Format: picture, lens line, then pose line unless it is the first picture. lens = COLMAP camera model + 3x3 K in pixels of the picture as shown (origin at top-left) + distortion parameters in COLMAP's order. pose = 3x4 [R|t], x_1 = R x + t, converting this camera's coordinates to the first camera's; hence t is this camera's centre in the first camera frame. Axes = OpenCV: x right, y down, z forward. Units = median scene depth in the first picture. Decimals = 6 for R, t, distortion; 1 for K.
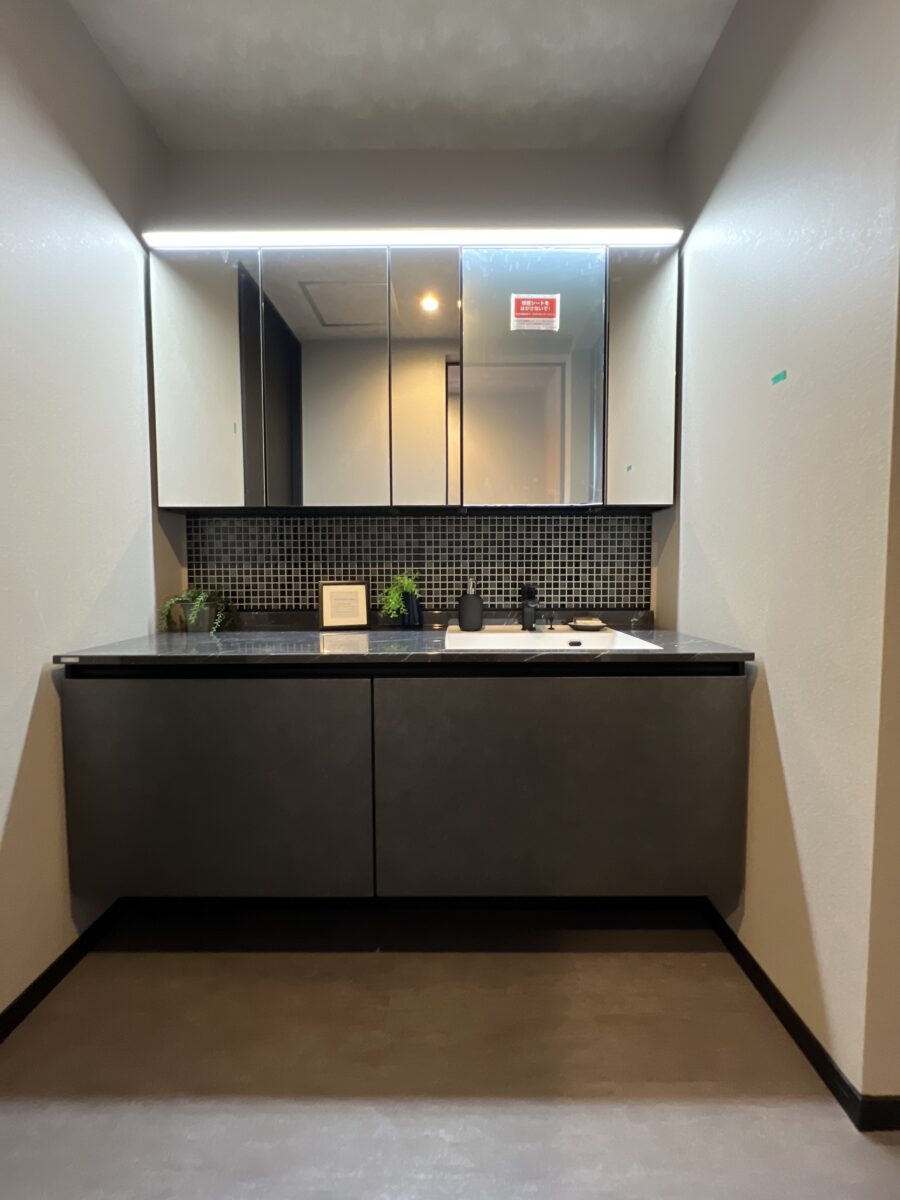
lens RADIAL K [[480.7, 0, 452.7], [0, 480.7, 599.1], [0, 0, 1]] dist [-0.002655, 0.000489]
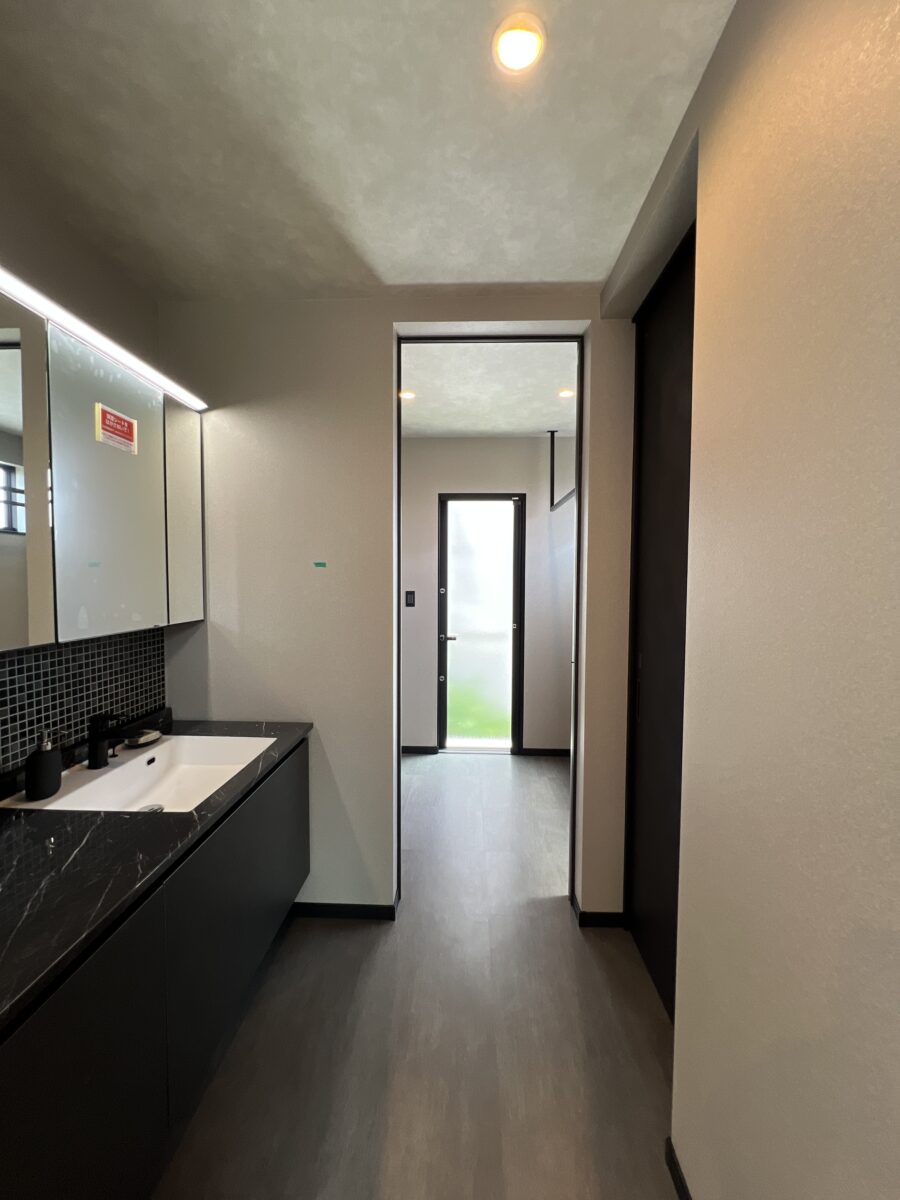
lens RADIAL K [[480.7, 0, 451.5], [0, 480.7, 600.7], [0, 0, 1]] dist [-0.002655, 0.000489]
pose [[0.036039, -0.043863, 0.998387, -0.670097], [0.049723, 0.997878, 0.042046, -0.239206], [-0.998113, 0.048128, 0.038144, 0.288679]]
